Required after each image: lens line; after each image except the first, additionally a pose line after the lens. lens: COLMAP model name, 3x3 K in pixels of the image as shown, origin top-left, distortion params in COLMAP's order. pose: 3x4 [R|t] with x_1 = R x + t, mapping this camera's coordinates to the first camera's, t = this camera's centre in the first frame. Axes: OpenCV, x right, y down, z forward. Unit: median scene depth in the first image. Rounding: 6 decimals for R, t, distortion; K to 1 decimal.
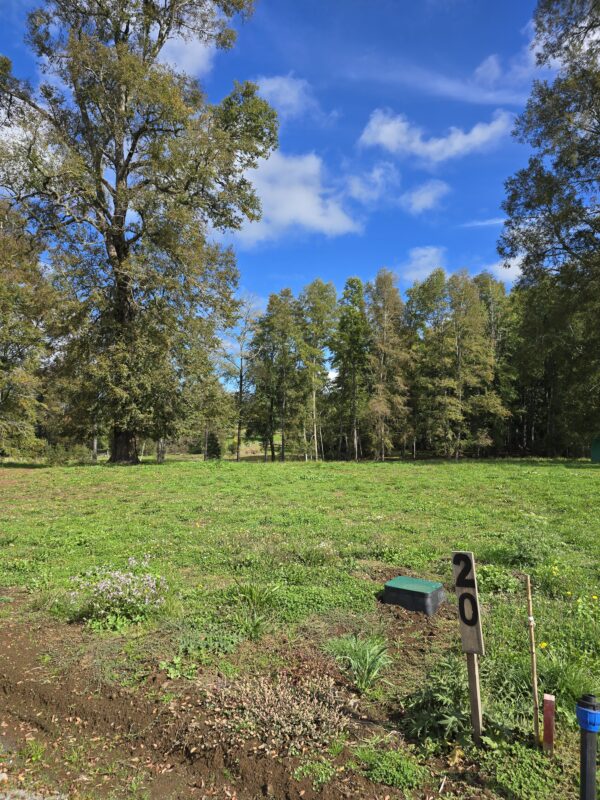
lens RADIAL K [[533.2, 0, 297.5], [0, 533.2, 406.0], [0, 0, 1]] dist [0.065562, -0.057313]
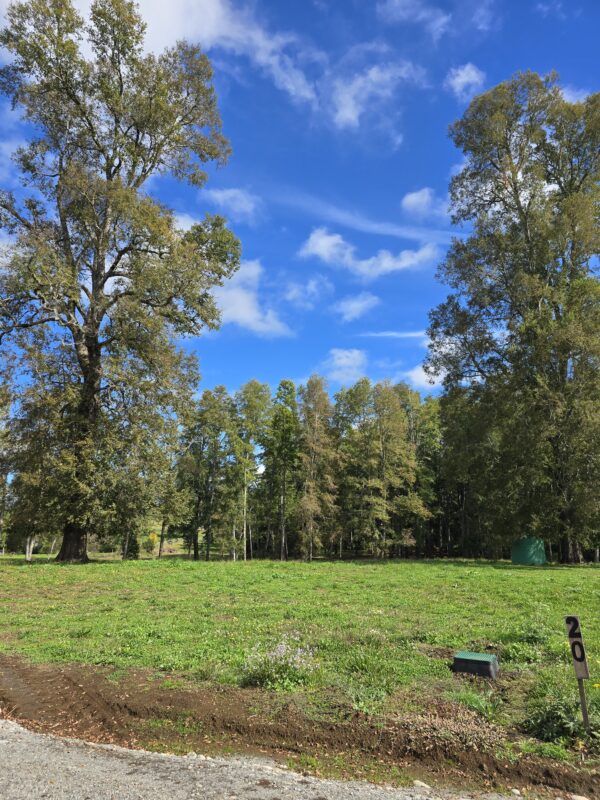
lens RADIAL K [[533.2, 0, 299.1], [0, 533.2, 398.2], [0, 0, 1]] dist [0.065562, -0.057313]
pose [[0.987077, 0.053284, 0.151128, -0.057300], [-0.023636, 0.981194, -0.191572, -0.003839], [-0.158494, 0.185524, 0.969773, -0.044861]]
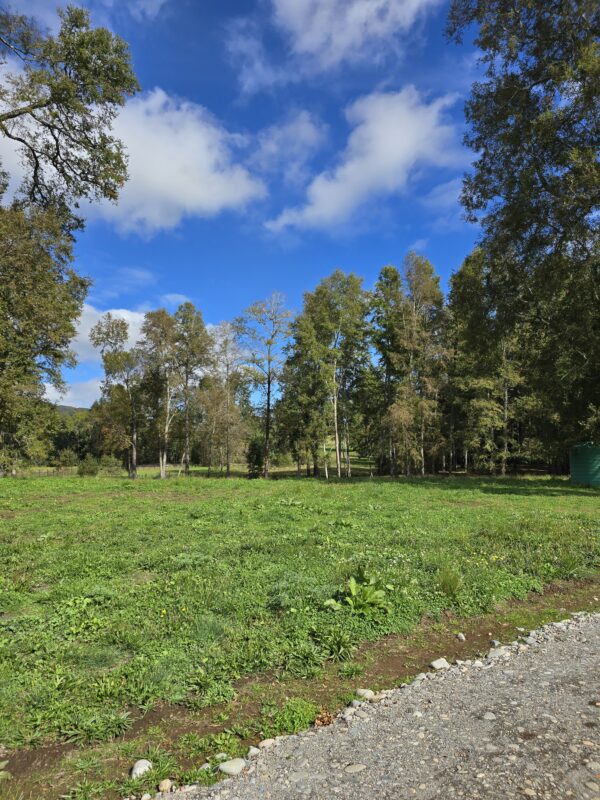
lens RADIAL K [[533.2, 0, 306.6], [0, 533.2, 408.6], [0, 0, 1]] dist [0.065562, -0.057313]
pose [[0.972459, -0.013399, -0.232690, 0.361365], [0.008960, 0.999757, -0.020122, 0.019585], [0.232903, 0.017483, 0.972343, 0.222781]]
